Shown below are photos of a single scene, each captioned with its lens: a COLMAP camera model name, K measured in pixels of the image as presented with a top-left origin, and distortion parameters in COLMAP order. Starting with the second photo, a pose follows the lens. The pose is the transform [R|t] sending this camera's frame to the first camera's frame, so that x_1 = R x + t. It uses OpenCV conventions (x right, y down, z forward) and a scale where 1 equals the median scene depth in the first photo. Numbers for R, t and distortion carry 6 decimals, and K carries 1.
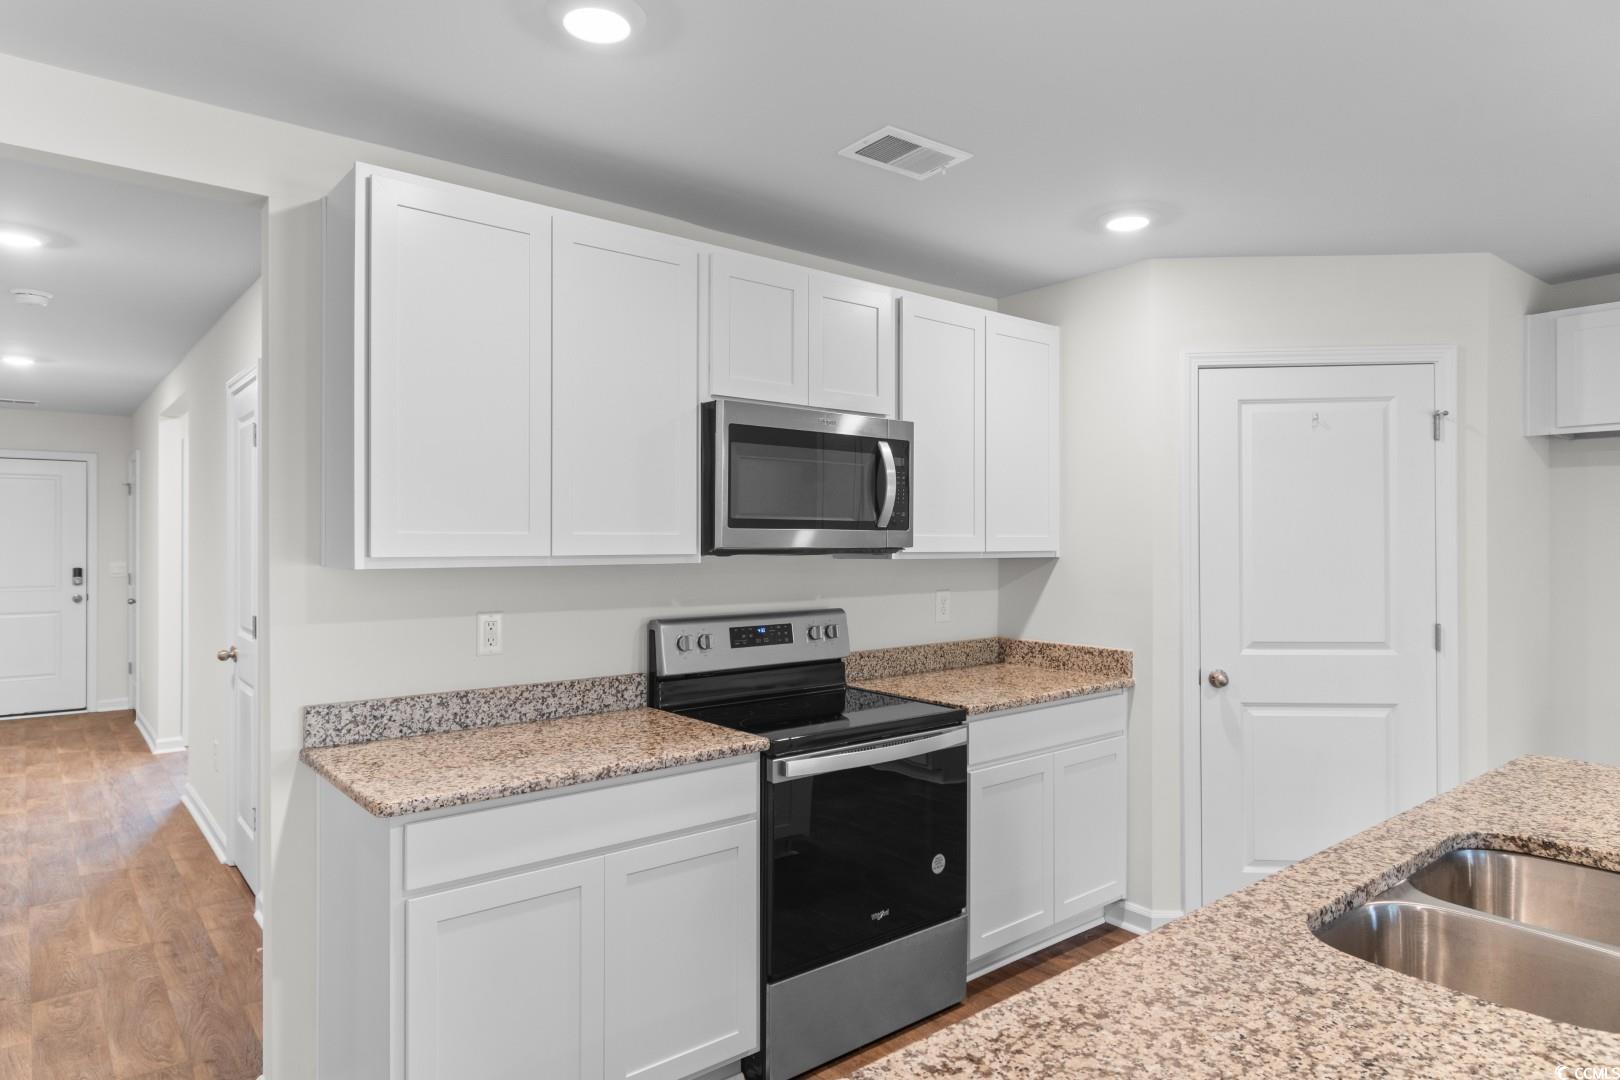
lens RADIAL K [[960.9, 0, 810.0], [0, 960.9, 540.0], [0, 0, 1]] dist [-0.001876, 0.005055]
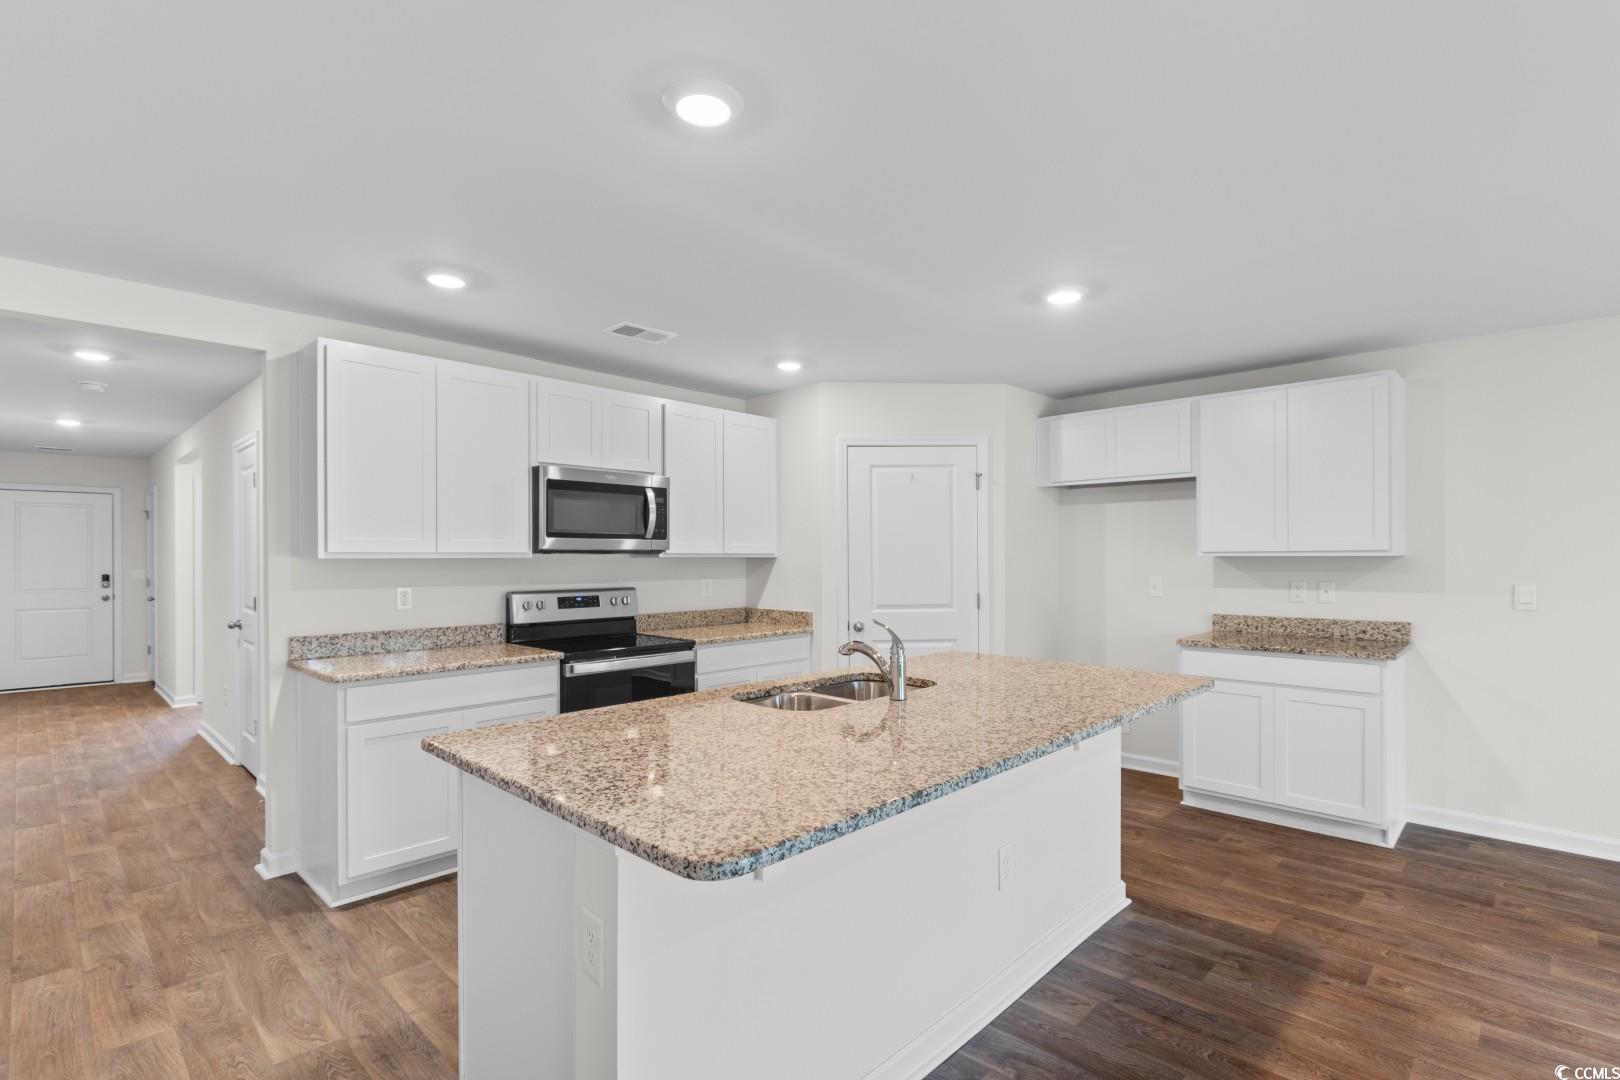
lens RADIAL K [[756.5, 0, 812.9], [0, 756.5, 559.4], [0, 0, 1]] dist [0.000135, -0.001888]
pose [[0.992683, -0.003782, 0.120690, 0.193516], [0.003445, 0.999990, 0.002998, 0.020689], [-0.120700, -0.002560, 0.992686, -0.366415]]
